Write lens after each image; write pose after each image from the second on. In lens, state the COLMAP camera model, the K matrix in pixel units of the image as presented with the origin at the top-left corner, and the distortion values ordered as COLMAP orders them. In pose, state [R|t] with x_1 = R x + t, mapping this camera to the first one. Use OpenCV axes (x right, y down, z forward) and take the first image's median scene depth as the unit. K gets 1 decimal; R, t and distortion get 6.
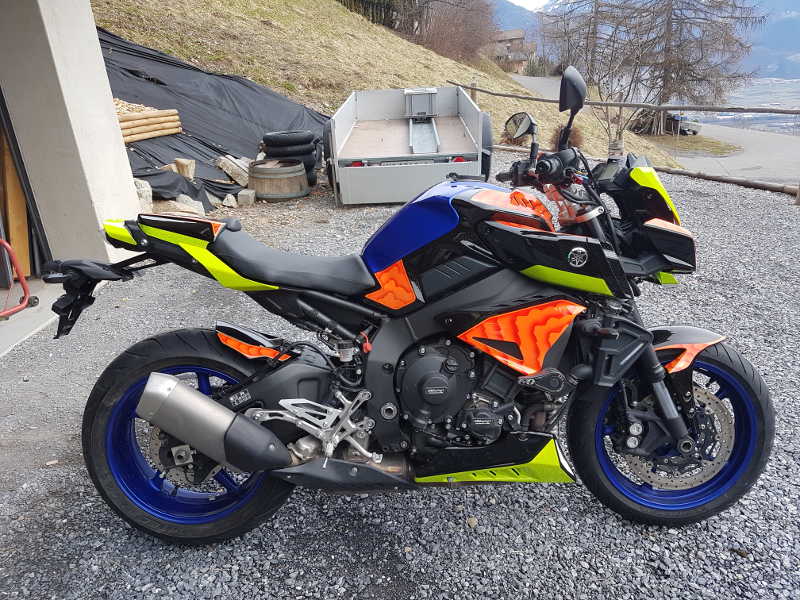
lens RADIAL K [[625.8, 0, 400.3], [0, 625.8, 297.8], [0, 0, 1]] dist [0.010576, -0.020636]
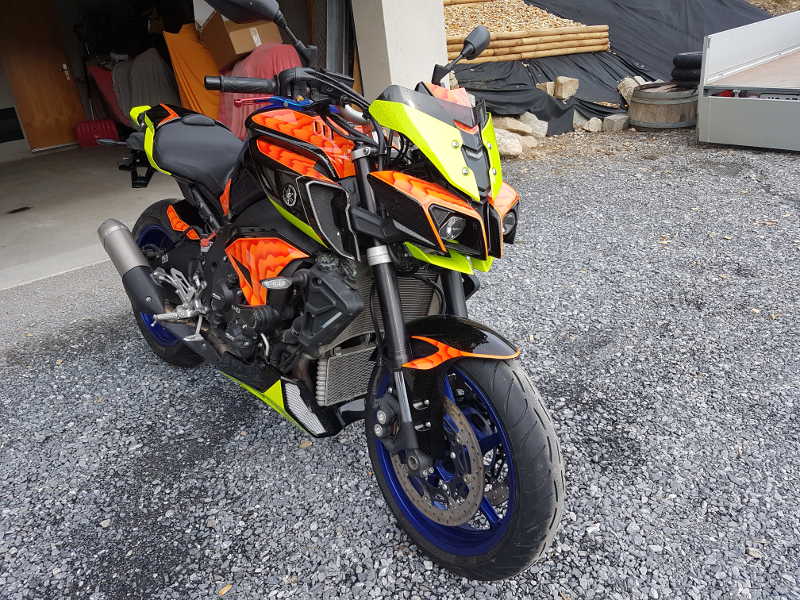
lens RADIAL K [[625.8, 0, 399.1], [0, 625.8, 294.5], [0, 0, 1]] dist [0.010576, -0.020636]
pose [[0.655183, 0.289844, -0.697658, 0.269134], [-0.208375, 0.956984, 0.201894, -0.036438], [0.726165, 0.013097, 0.687396, 0.125037]]
